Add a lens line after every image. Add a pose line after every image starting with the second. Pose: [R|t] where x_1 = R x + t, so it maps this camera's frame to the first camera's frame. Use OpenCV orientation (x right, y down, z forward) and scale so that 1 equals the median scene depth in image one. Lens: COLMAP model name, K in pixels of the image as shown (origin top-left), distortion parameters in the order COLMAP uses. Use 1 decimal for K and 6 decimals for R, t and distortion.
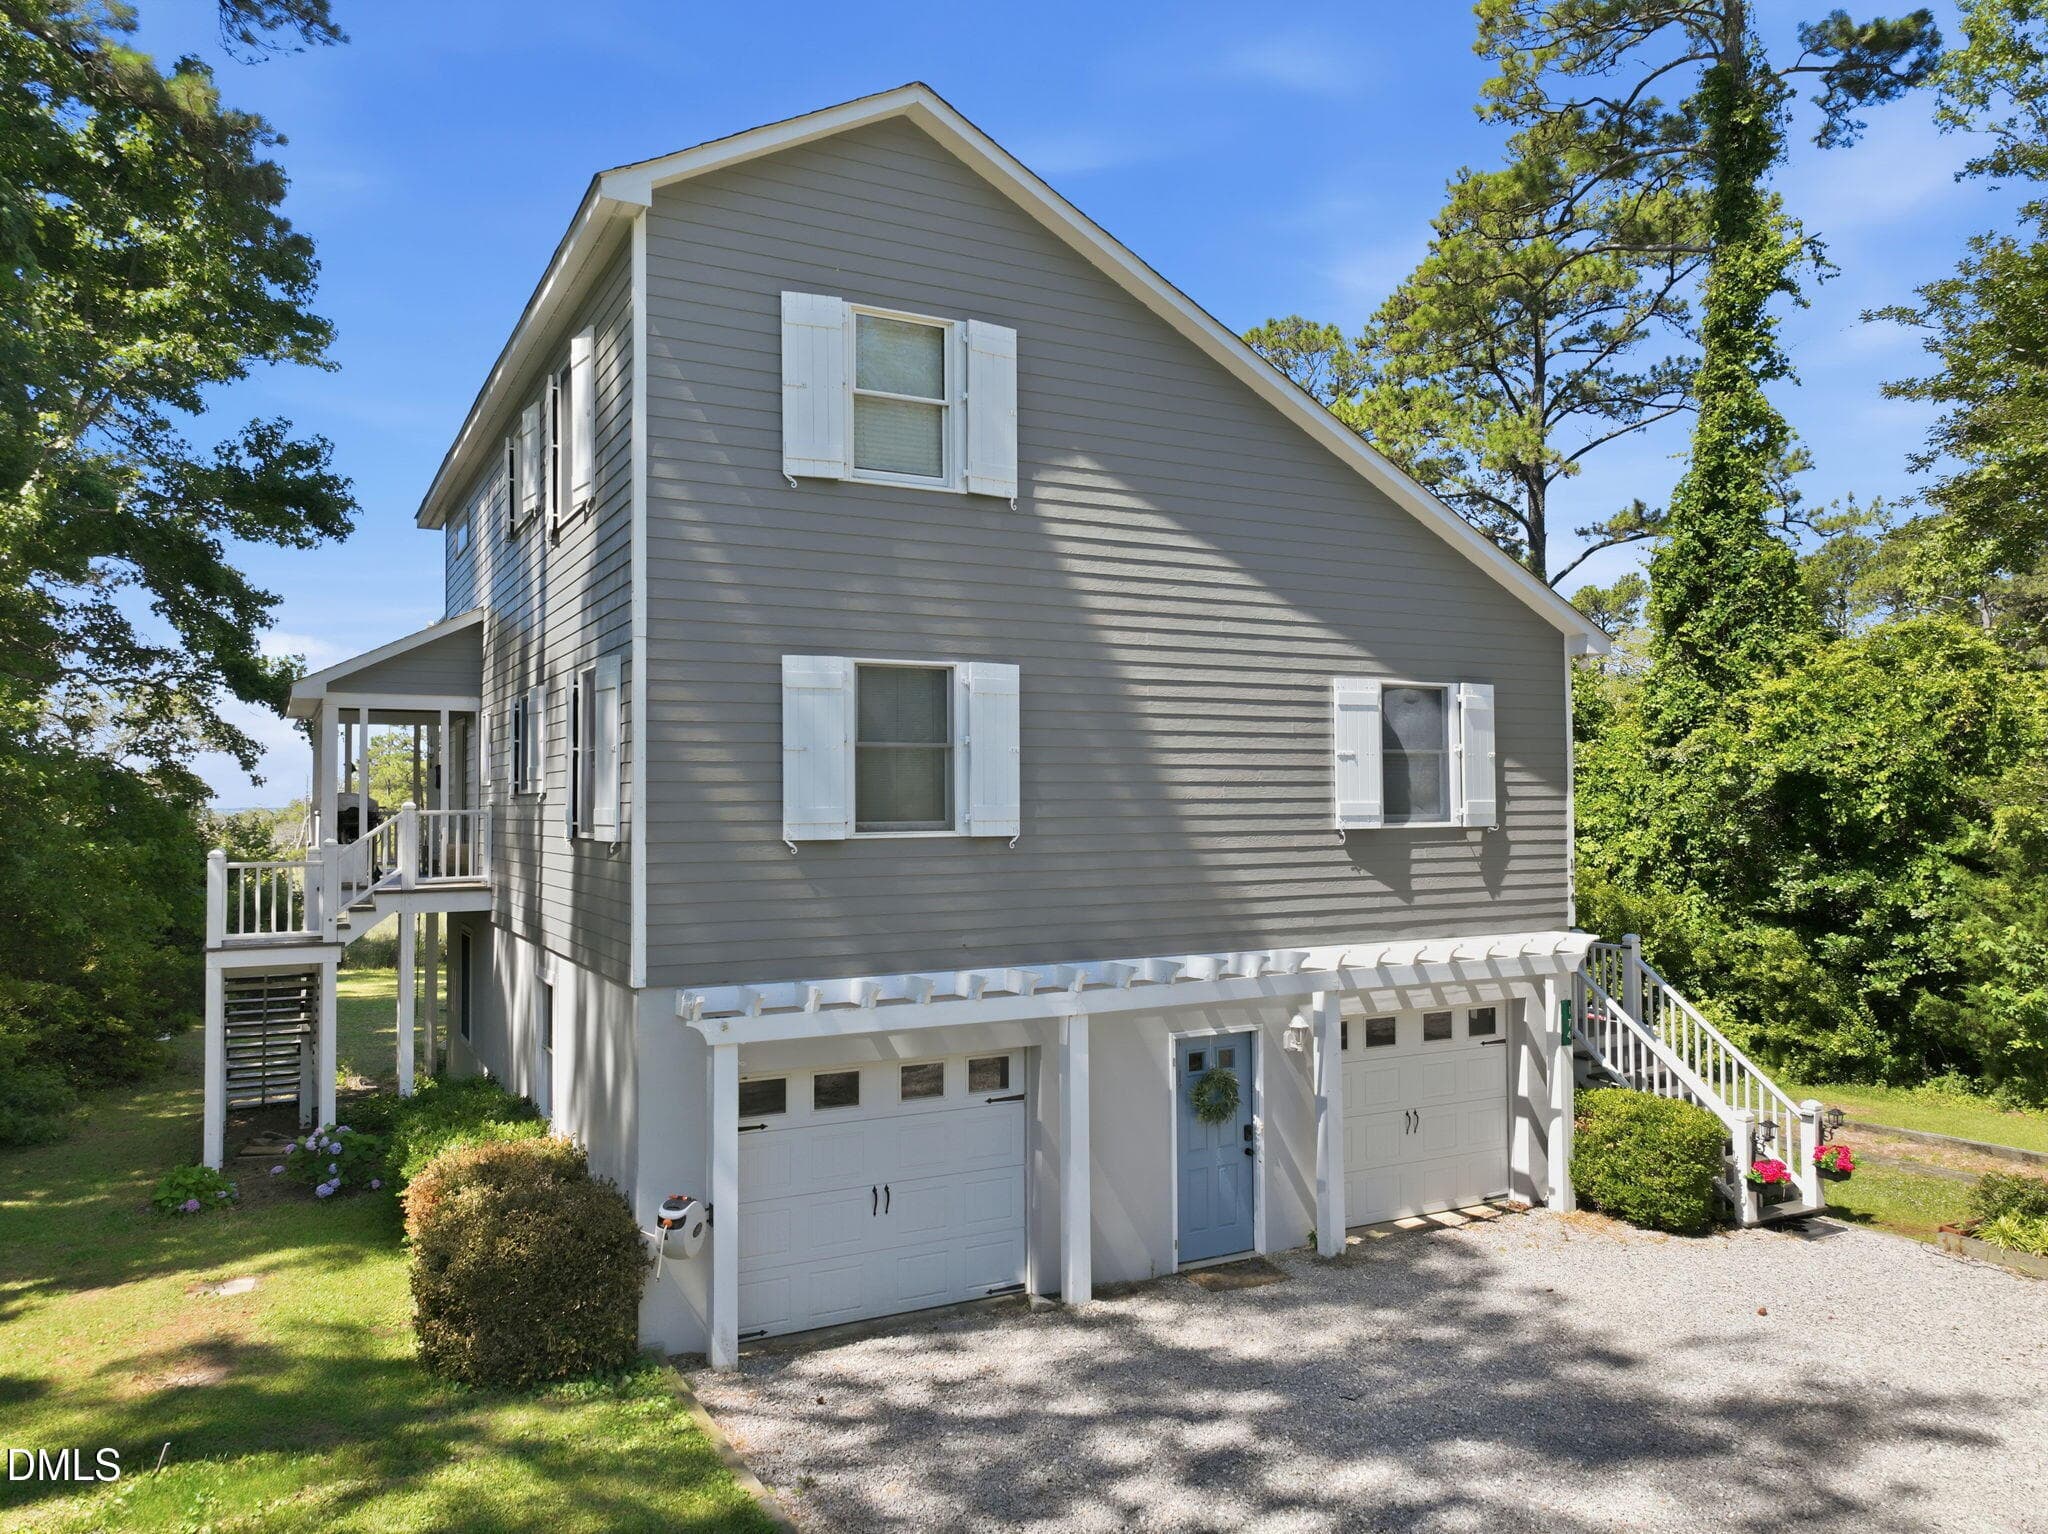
lens RADIAL K [[1457.7, 0, 1033.5], [0, 1457.7, 763.7], [0, 0, 1]] dist [-0.001030, 0.022670]
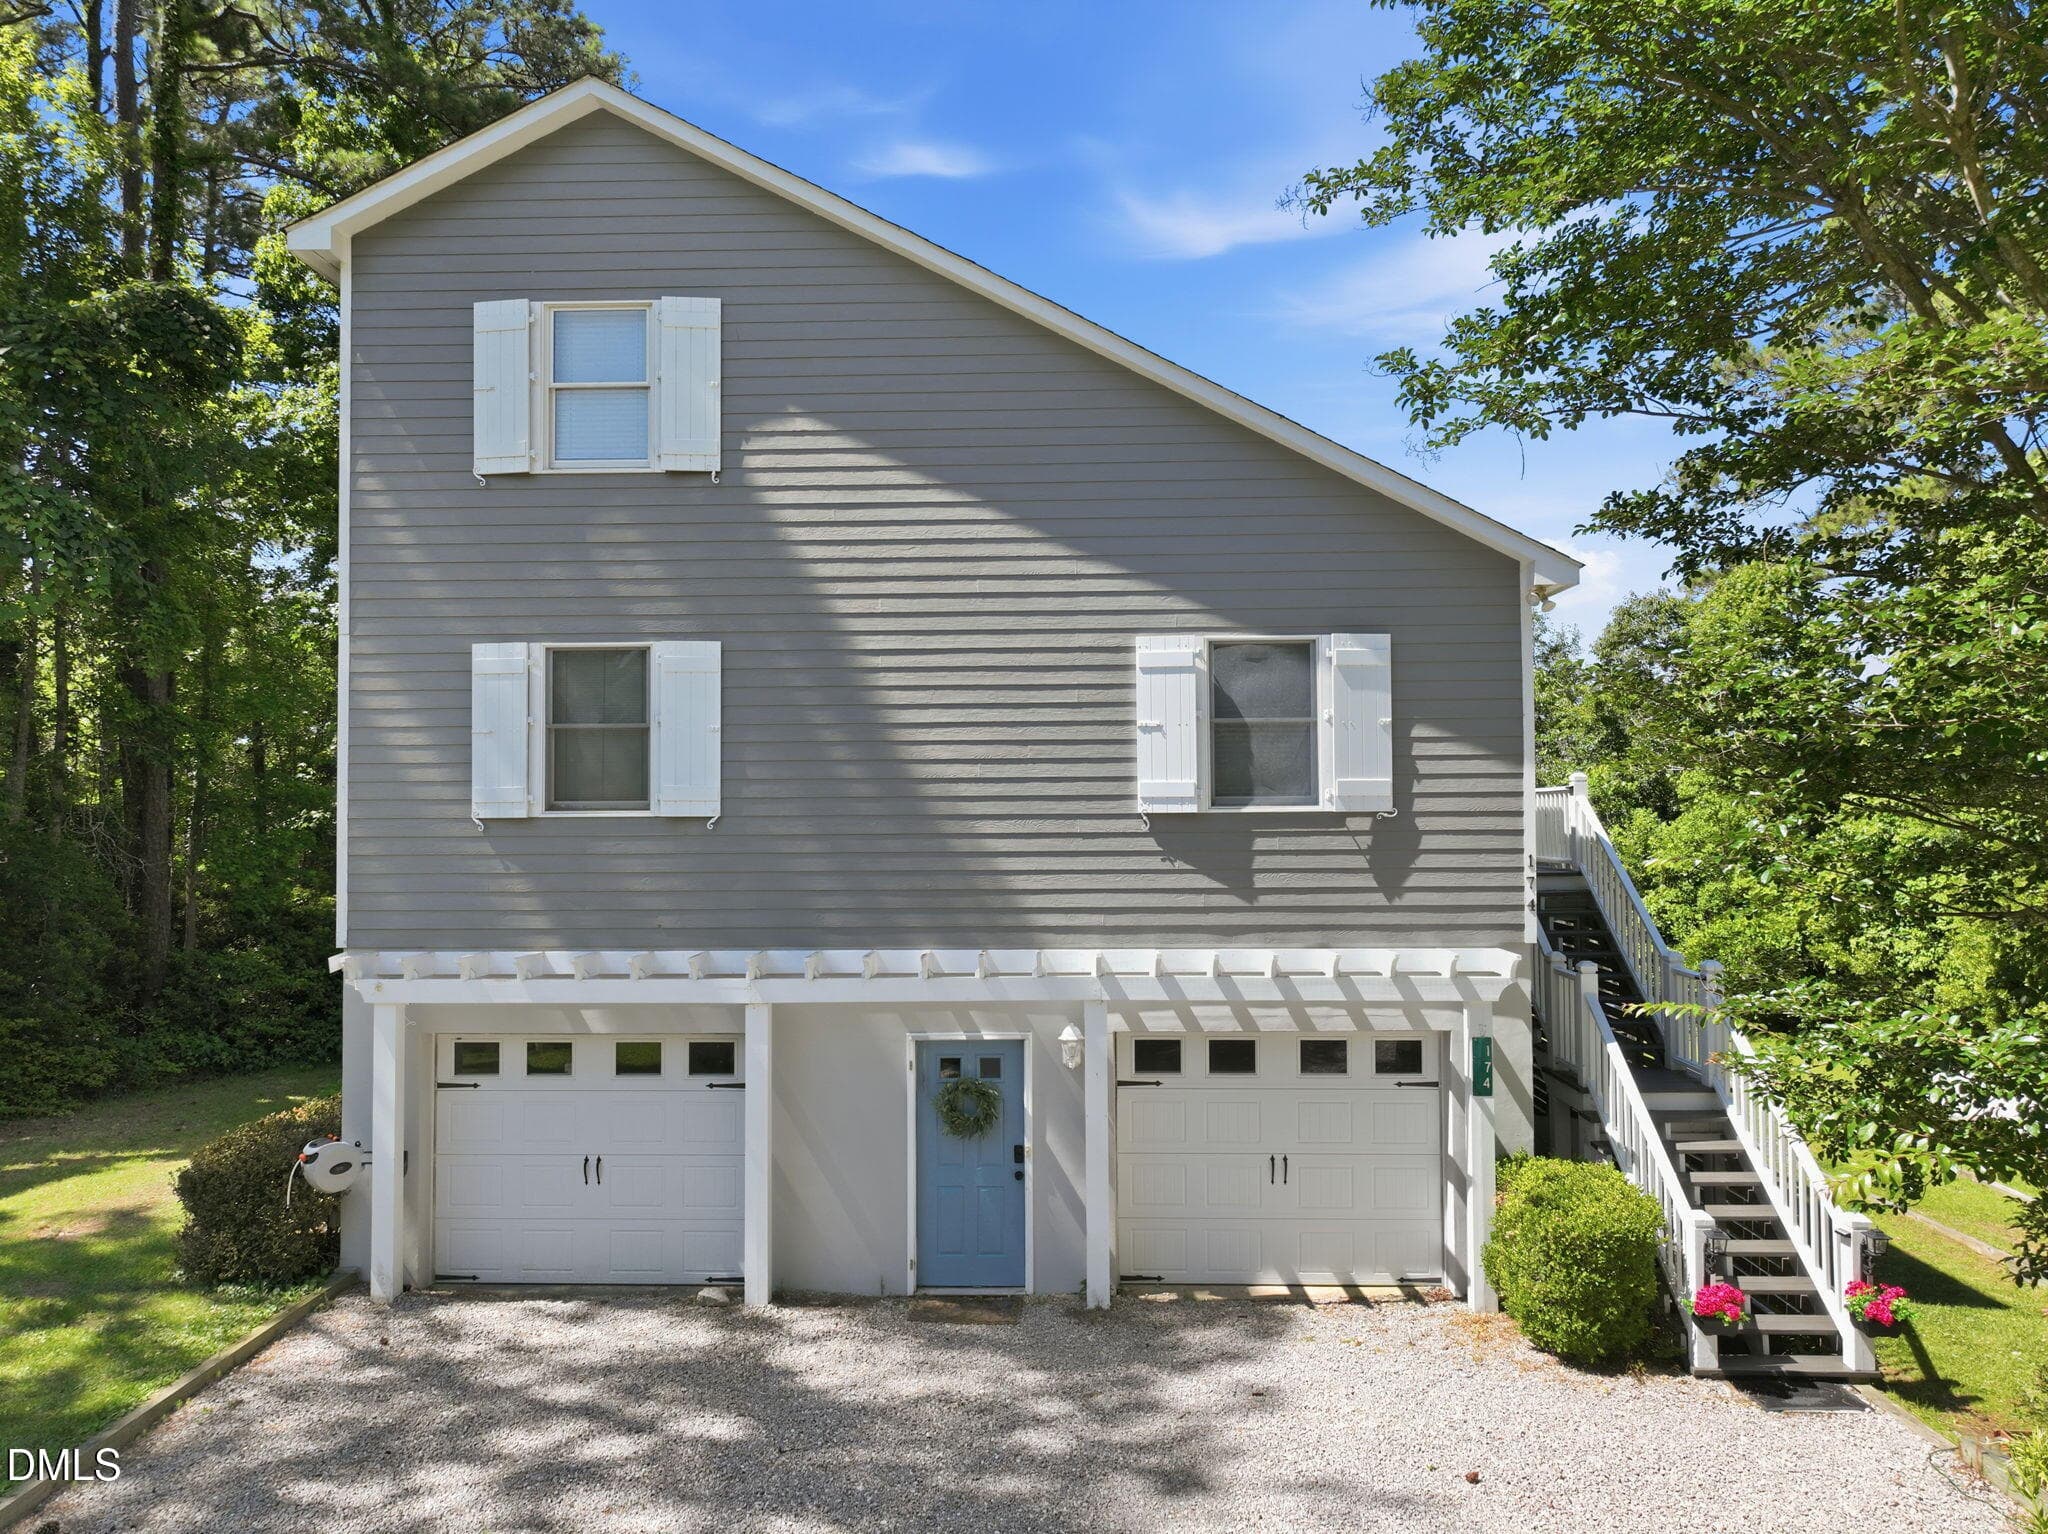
lens RADIAL K [[1457.7, 0, 1015.8], [0, 1457.7, 778.6], [0, 0, 1]] dist [-0.001030, 0.022670]
pose [[0.864172, -0.011255, -0.503071, 0.651947], [0.013393, 0.999910, 0.000637, 0.026302], [0.503018, -0.007288, 0.864245, 0.255687]]
